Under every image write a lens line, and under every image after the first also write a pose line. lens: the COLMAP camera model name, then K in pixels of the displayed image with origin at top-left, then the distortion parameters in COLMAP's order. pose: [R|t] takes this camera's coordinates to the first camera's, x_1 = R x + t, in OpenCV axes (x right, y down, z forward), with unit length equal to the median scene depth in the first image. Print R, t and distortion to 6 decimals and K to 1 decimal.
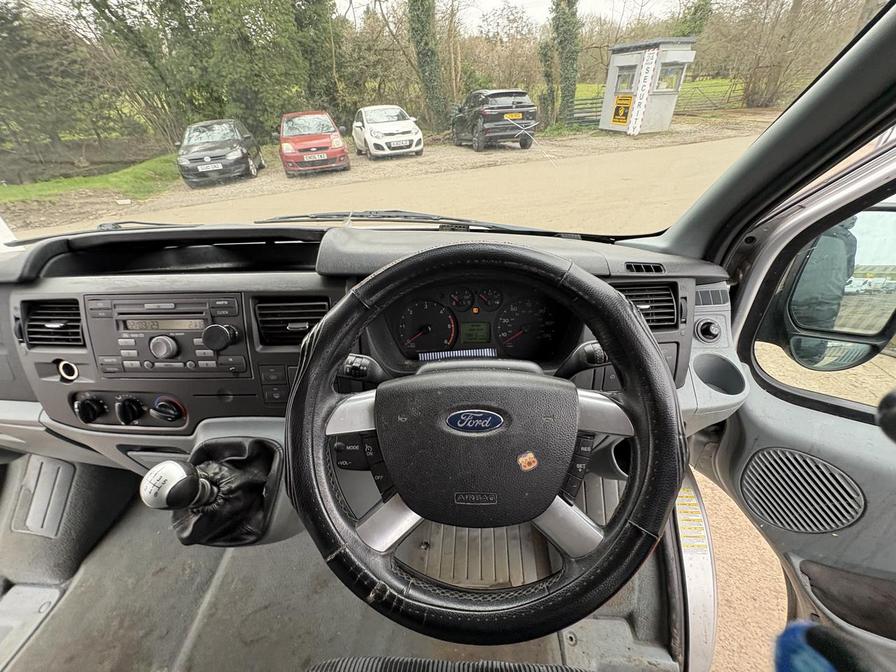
lens RADIAL K [[356.7, 0, 448.5], [0, 356.7, 335.2], [0, 0, 1]] dist [-0.003231, 0.001929]
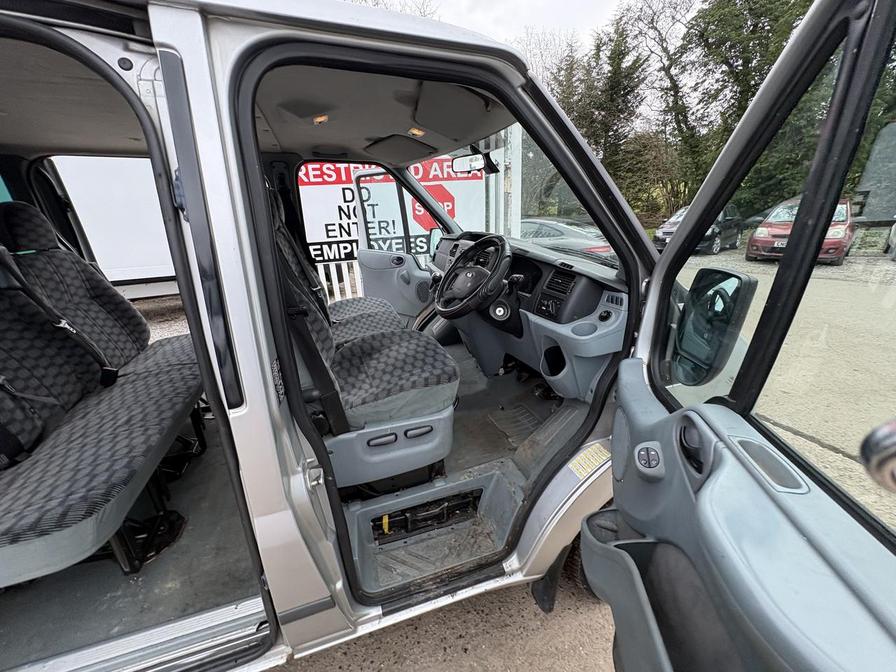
lens RADIAL K [[354.4, 0, 445.6], [0, 354.4, 336.9], [0, 0, 1]] dist [-0.000031, 0.000092]
pose [[0.379433, 0.361172, -0.851813, 1.795868], [-0.506987, 0.851297, 0.135120, 0.225990], [0.773948, 0.380589, 0.506119, -0.465180]]
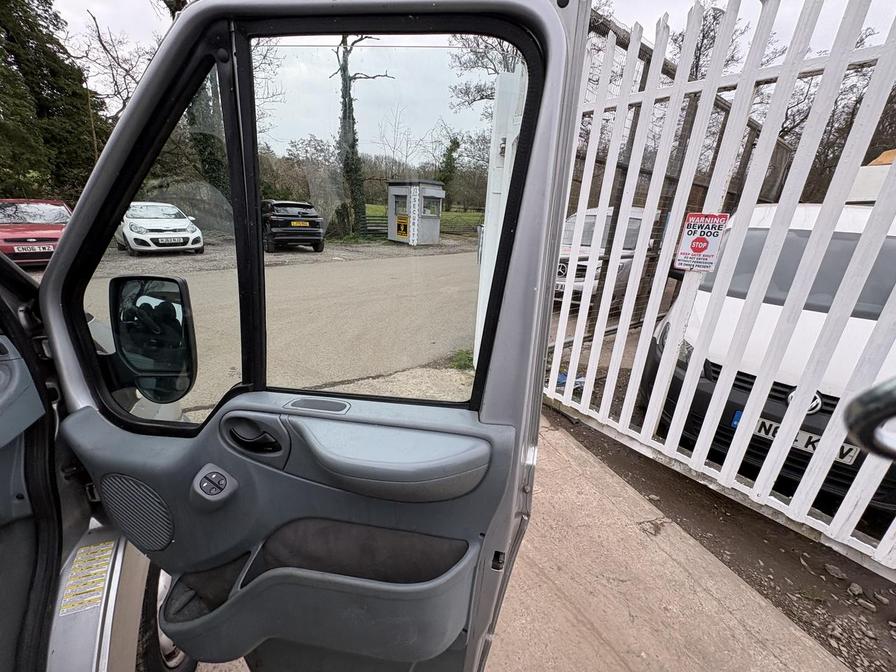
lens RADIAL K [[354.4, 0, 445.6], [0, 354.4, 336.9], [0, 0, 1]] dist [-0.000031, 0.000092]
pose [[0.900933, -0.057998, 0.430065, 1.466740], [0.163476, 0.963380, -0.212542, 0.285212], [-0.401989, 0.261792, 0.877422, -0.514084]]
